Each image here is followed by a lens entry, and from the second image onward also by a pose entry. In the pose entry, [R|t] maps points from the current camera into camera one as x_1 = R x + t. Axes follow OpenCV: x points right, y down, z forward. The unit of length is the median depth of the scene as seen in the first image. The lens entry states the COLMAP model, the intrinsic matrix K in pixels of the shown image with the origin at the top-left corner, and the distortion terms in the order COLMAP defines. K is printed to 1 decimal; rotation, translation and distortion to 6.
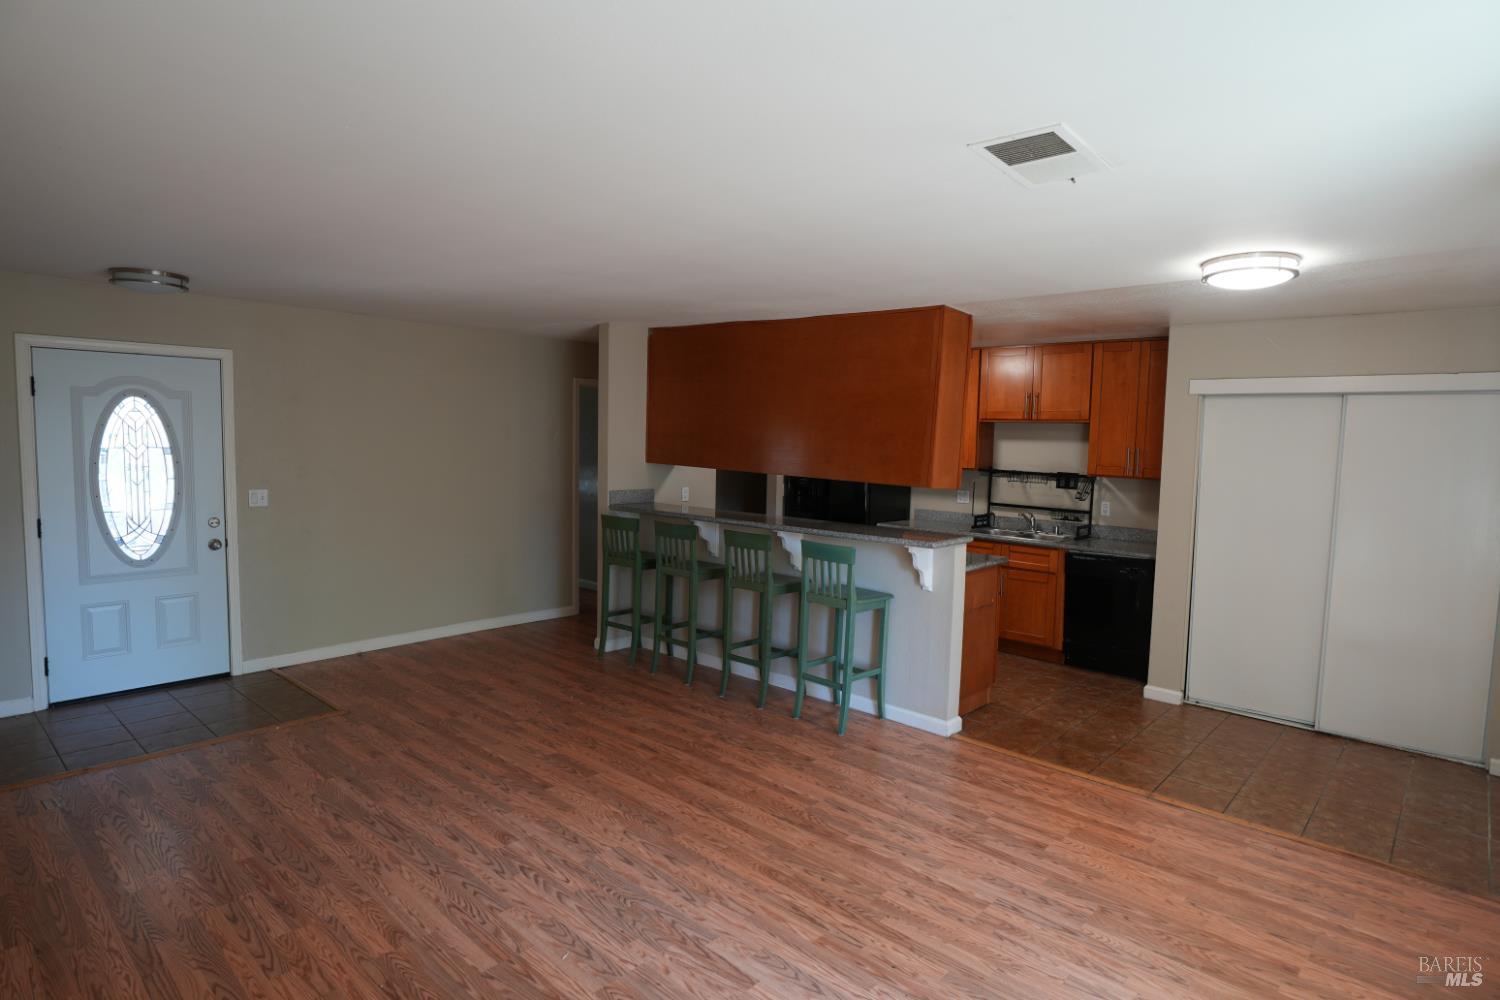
lens RADIAL K [[827.0, 0, 750.8], [0, 827.0, 502.5], [0, 0, 1]] dist [-0.042834, 0.009010]
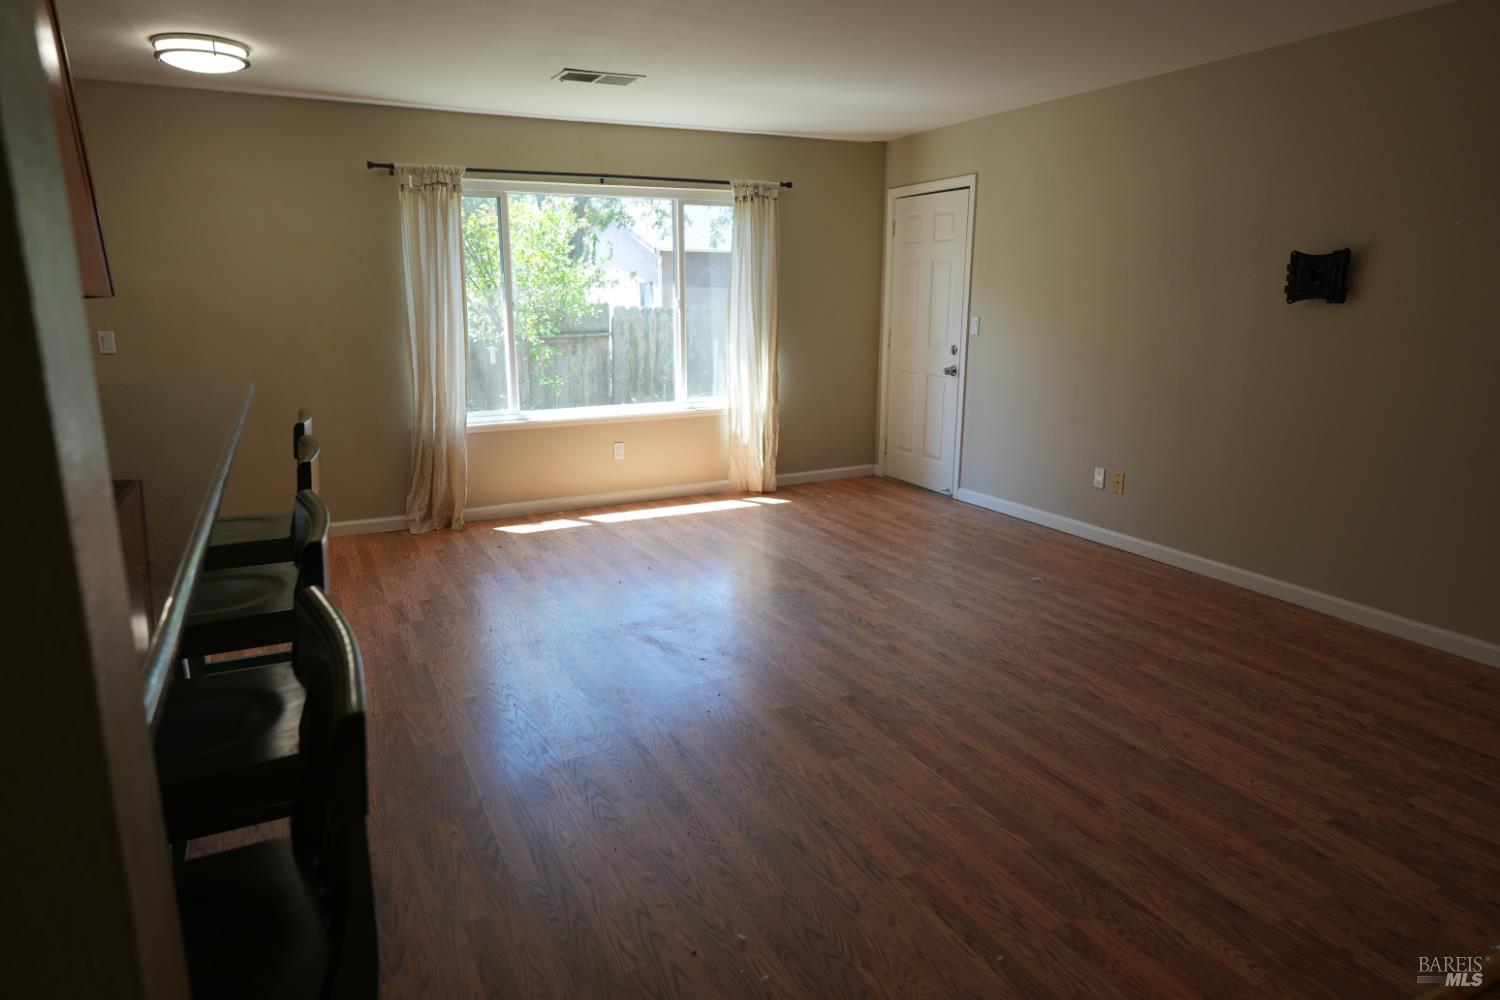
lens RADIAL K [[891.6, 0, 749.8], [0, 891.6, 498.9], [0, 0, 1]] dist [0.000157, 0.002784]
pose [[-0.934457, -0.106173, 0.339878, -0.377476], [0.003010, 0.952121, 0.305705, -0.073179], [-0.356063, 0.286691, -0.889397, 1.525956]]
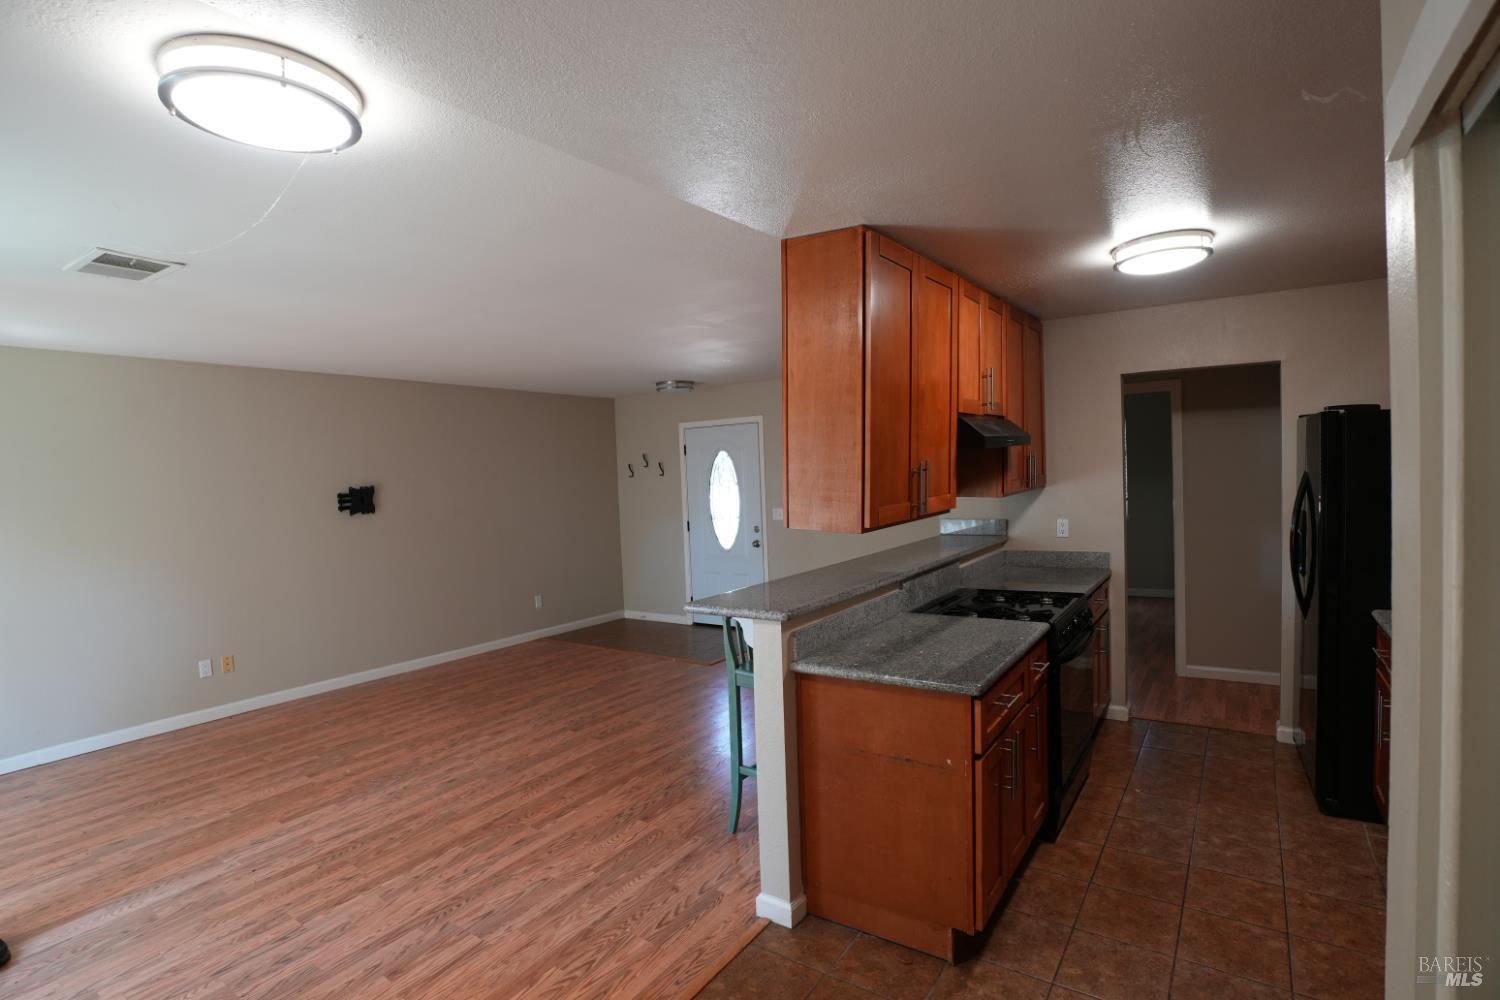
lens RADIAL K [[730.7, 0, 750.1], [0, 730.7, 480.4], [0, 0, 1]] dist [-0.050712, 0.010816]
pose [[0.129987, -0.015270, -0.991398, 0.875803], [-0.039343, 0.999015, -0.020546, -0.047466], [0.990735, 0.041675, 0.129258, 0.992217]]
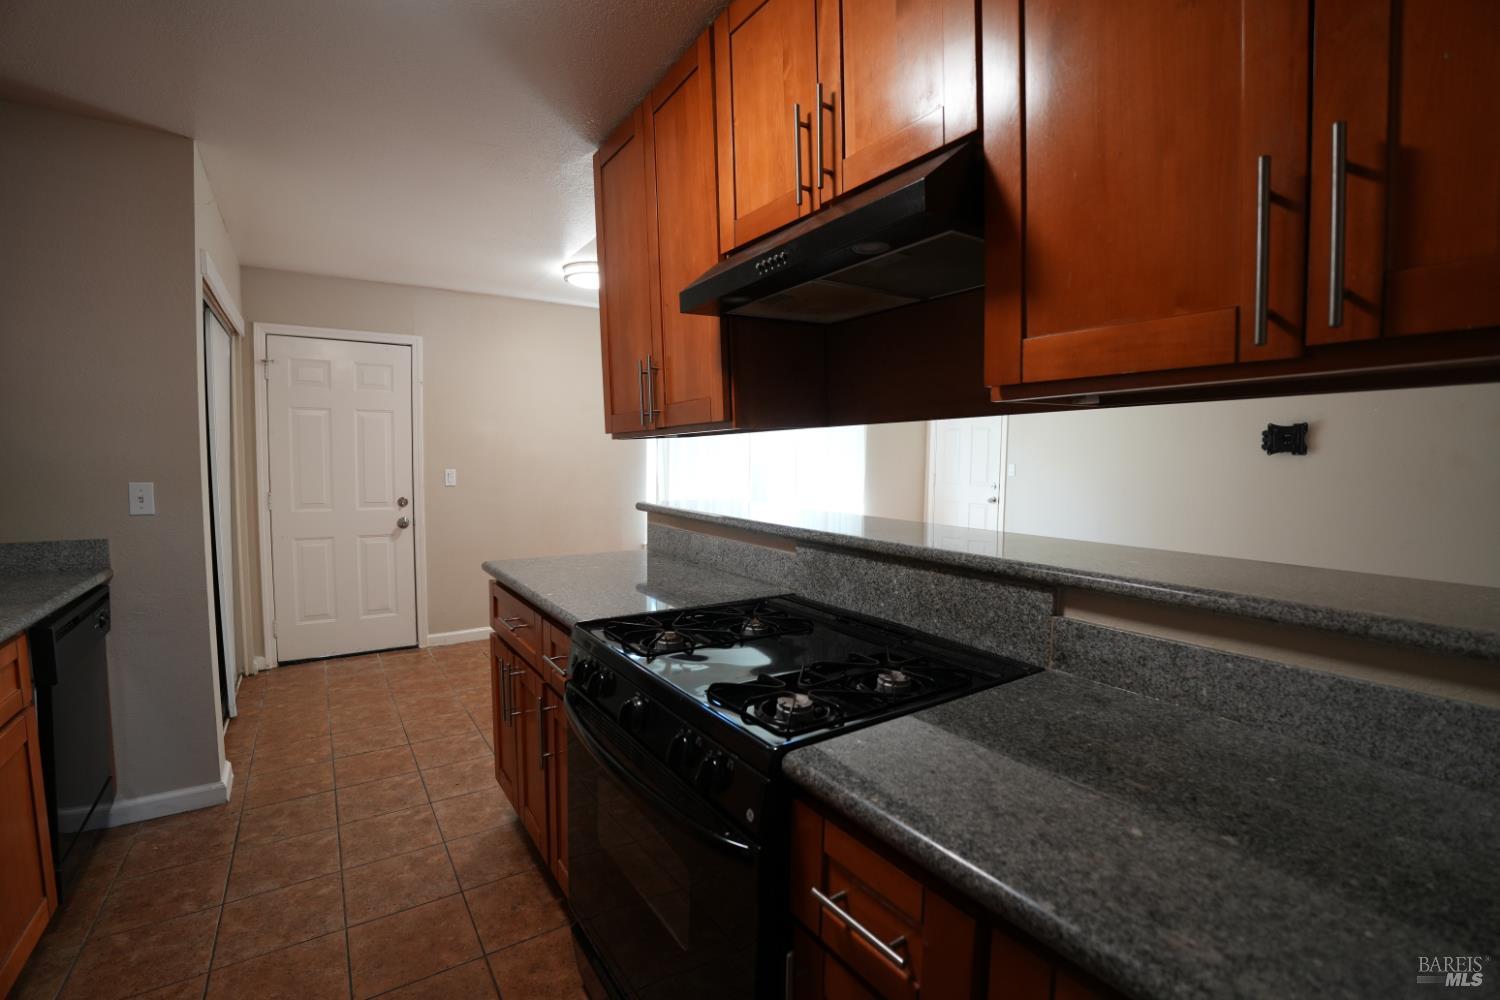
lens RADIAL K [[655.2, 0, 748.5], [0, 655.2, 496.4], [0, 0, 1]] dist [-0.062974, 0.008198]
pose [[-0.971057, -0.049082, 0.233750, 0.044458], [-0.014441, 0.988933, 0.147662, -0.055840], [-0.238410, 0.140012, -0.961019, 1.685279]]
